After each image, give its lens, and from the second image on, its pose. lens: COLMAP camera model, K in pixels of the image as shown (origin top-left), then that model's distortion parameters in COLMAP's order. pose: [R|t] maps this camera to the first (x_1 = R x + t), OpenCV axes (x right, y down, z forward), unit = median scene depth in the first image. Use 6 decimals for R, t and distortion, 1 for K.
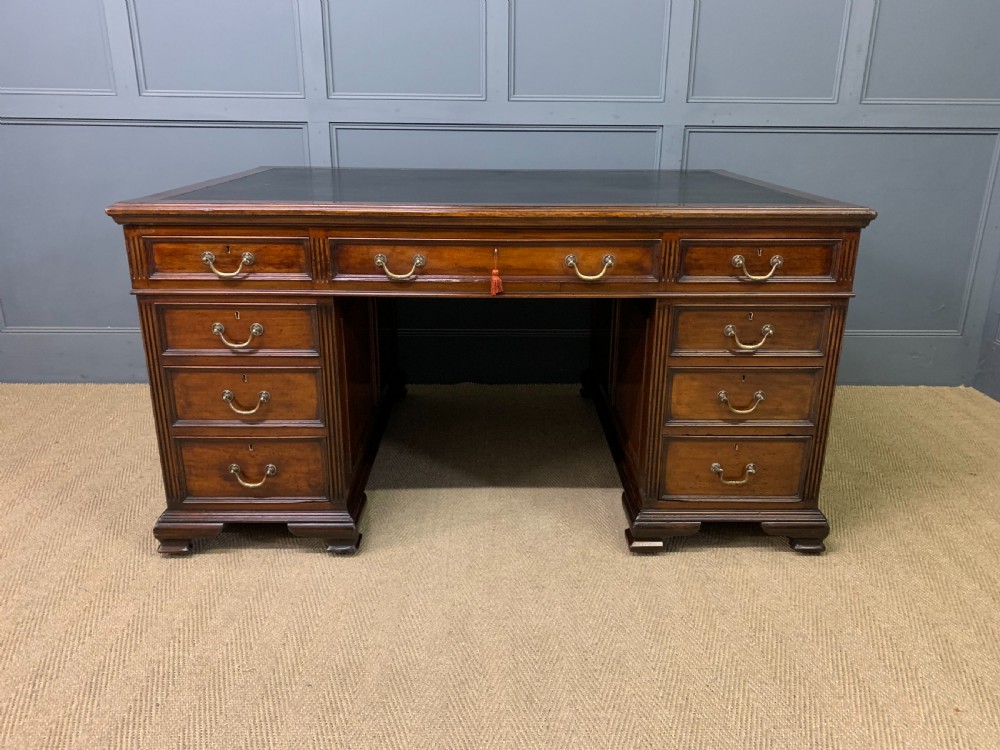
lens RADIAL K [[762.6, 0, 510.4], [0, 762.6, 367.1], [0, 0, 1]] dist [0.011195, -0.001819]
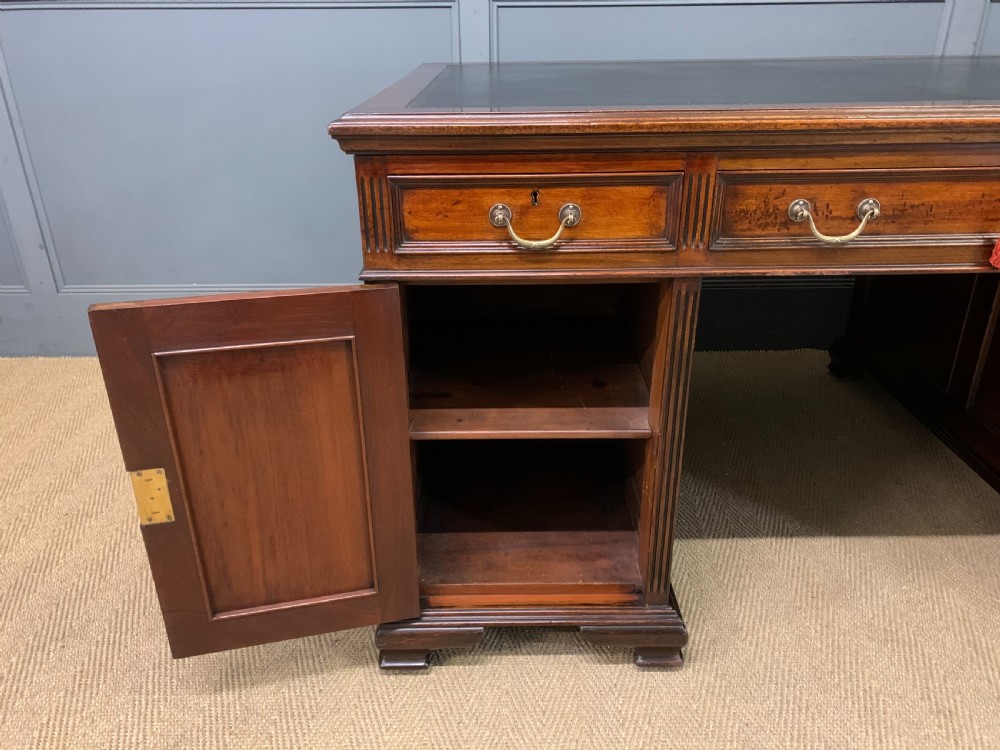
lens RADIAL K [[774.6, 0, 503.2], [0, 774.6, 377.7], [0, 0, 1]] dist [0.022087, -0.011327]
pose [[0.999423, -0.006811, -0.033262, -0.311749], [0.010483, 0.993711, 0.111488, -0.072295], [0.032293, -0.111772, 0.993209, 0.361037]]
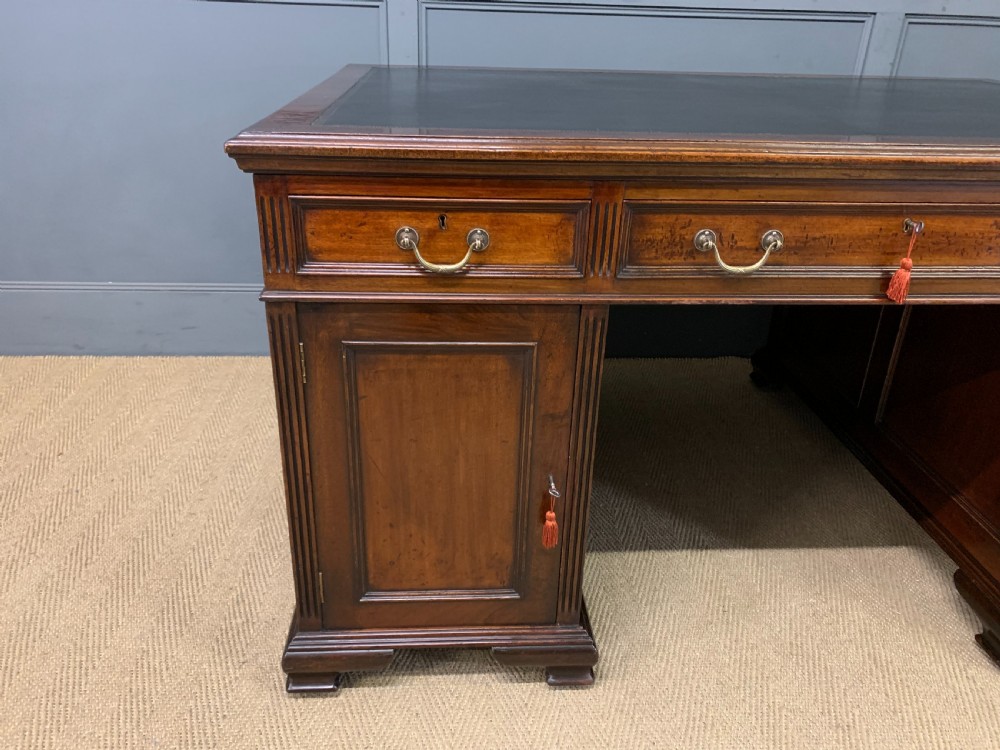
lens RADIAL K [[771.8, 0, 500.0], [0, 771.8, 375.0], [0, 0, 1]] dist [0.042361, -0.046285]
pose [[0.999404, 0.004134, 0.034284, -0.284984], [-0.008221, 0.992747, 0.119939, -0.095797], [-0.033540, -0.120150, 0.992189, 0.372102]]
